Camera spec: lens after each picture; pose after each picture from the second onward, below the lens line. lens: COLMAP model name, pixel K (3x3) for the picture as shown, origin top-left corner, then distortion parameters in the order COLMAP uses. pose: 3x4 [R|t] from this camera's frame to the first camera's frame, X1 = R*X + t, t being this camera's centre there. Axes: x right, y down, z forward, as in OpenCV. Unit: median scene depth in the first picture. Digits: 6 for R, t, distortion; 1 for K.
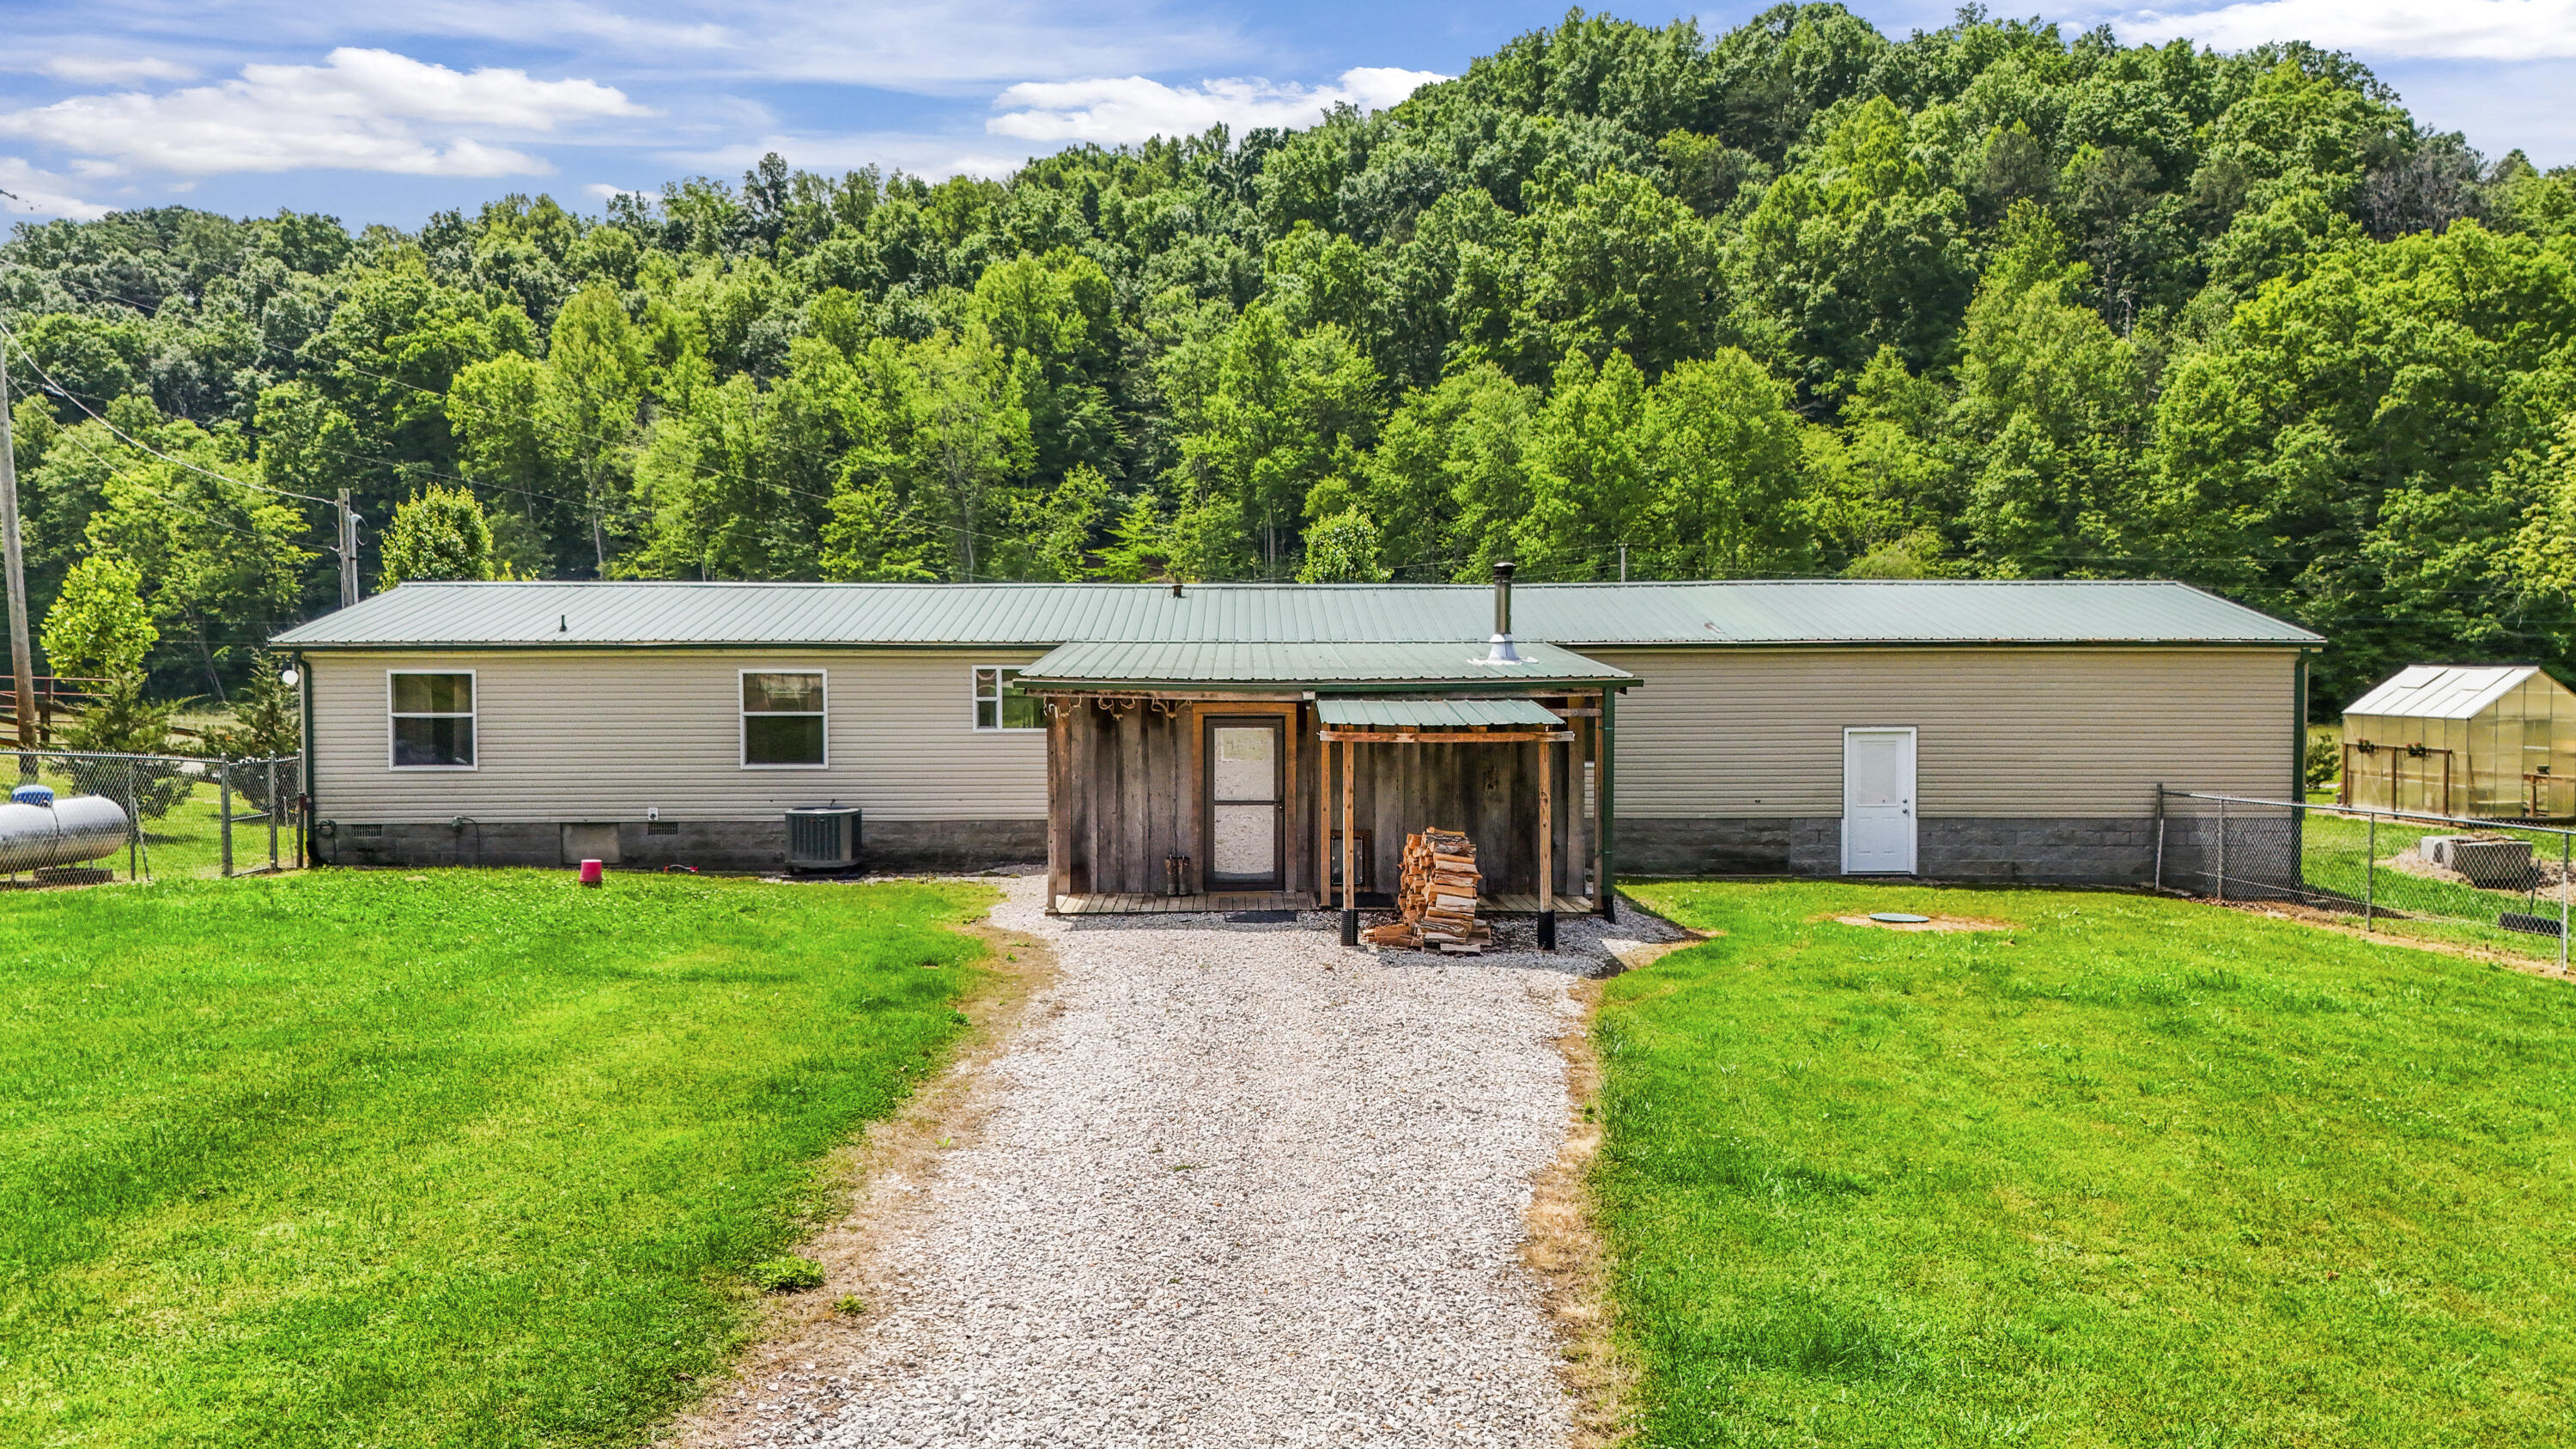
lens RADIAL K [[1909.6, 0, 1288.0], [0, 1909.6, 724.5], [0, 0, 1]] dist [0.079412, -0.067893]
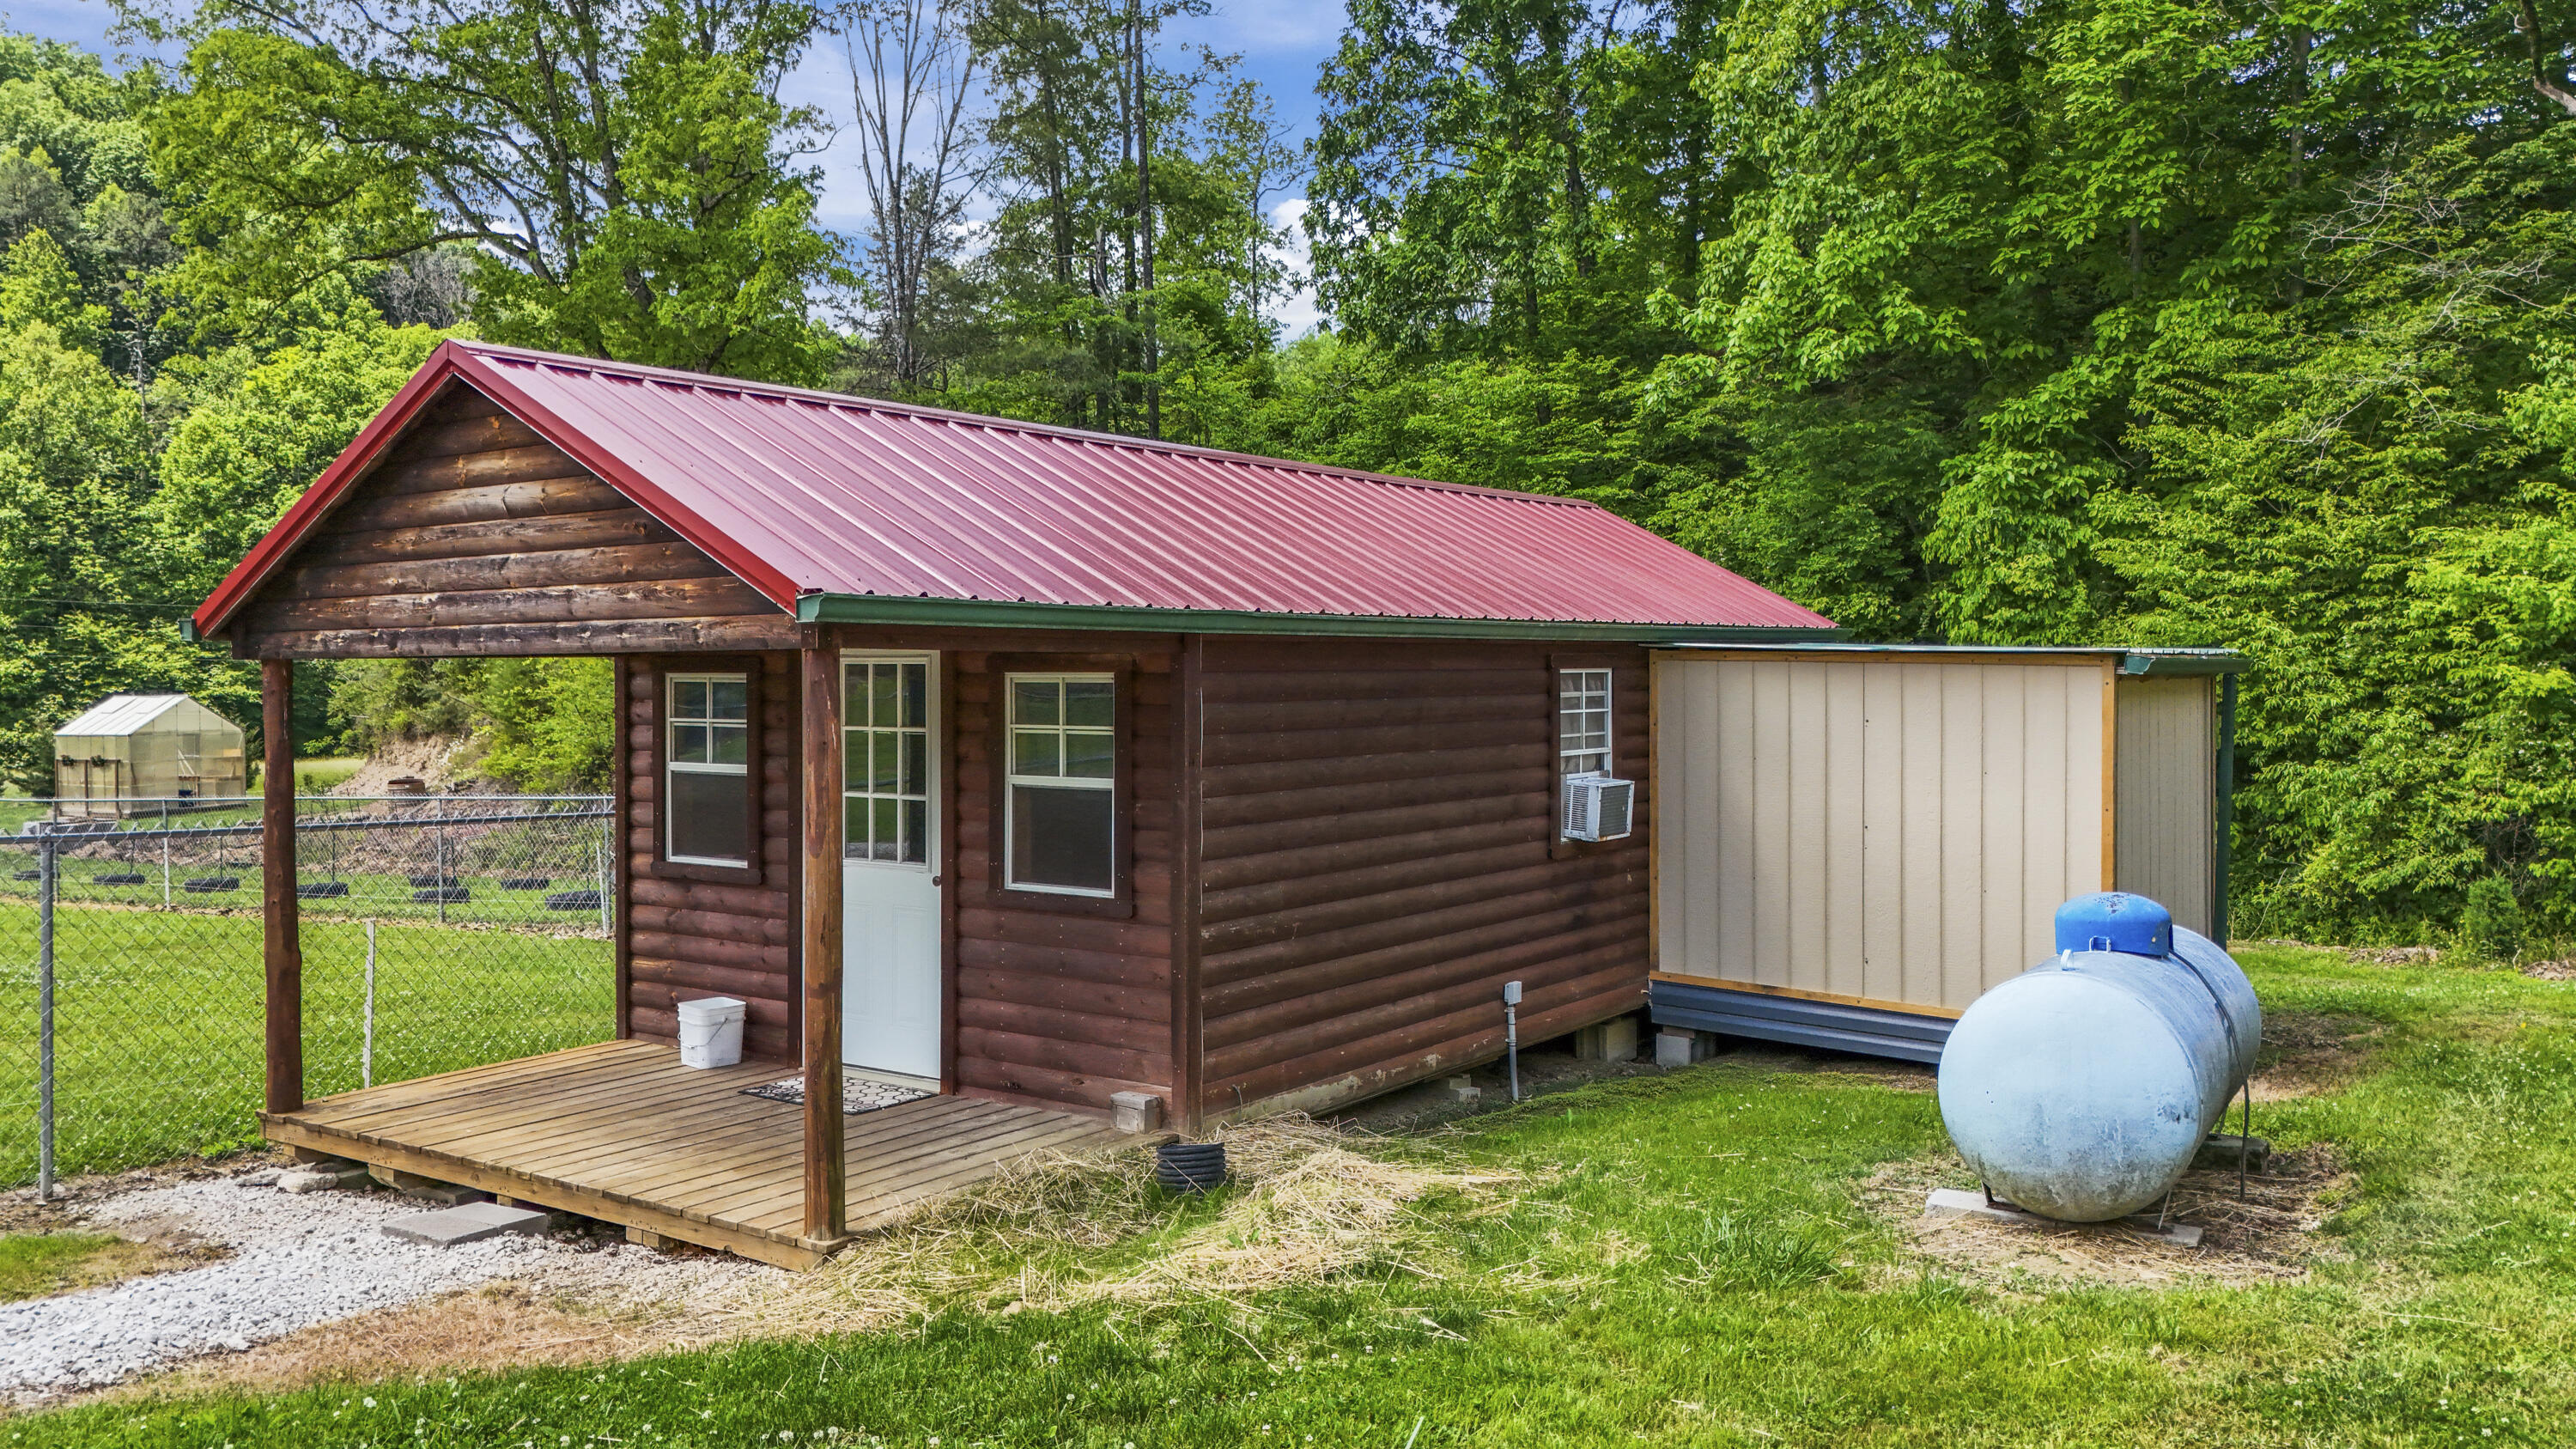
lens RADIAL K [[1909.6, 0, 1288.0], [0, 1909.6, 724.5], [0, 0, 1]] dist [0.079412, -0.067893]
pose [[0.641438, -0.025965, 0.766736, 0.034137], [0.044565, 0.999001, -0.003452, 0.008647], [-0.765880, 0.036384, 0.641954, -0.121665]]
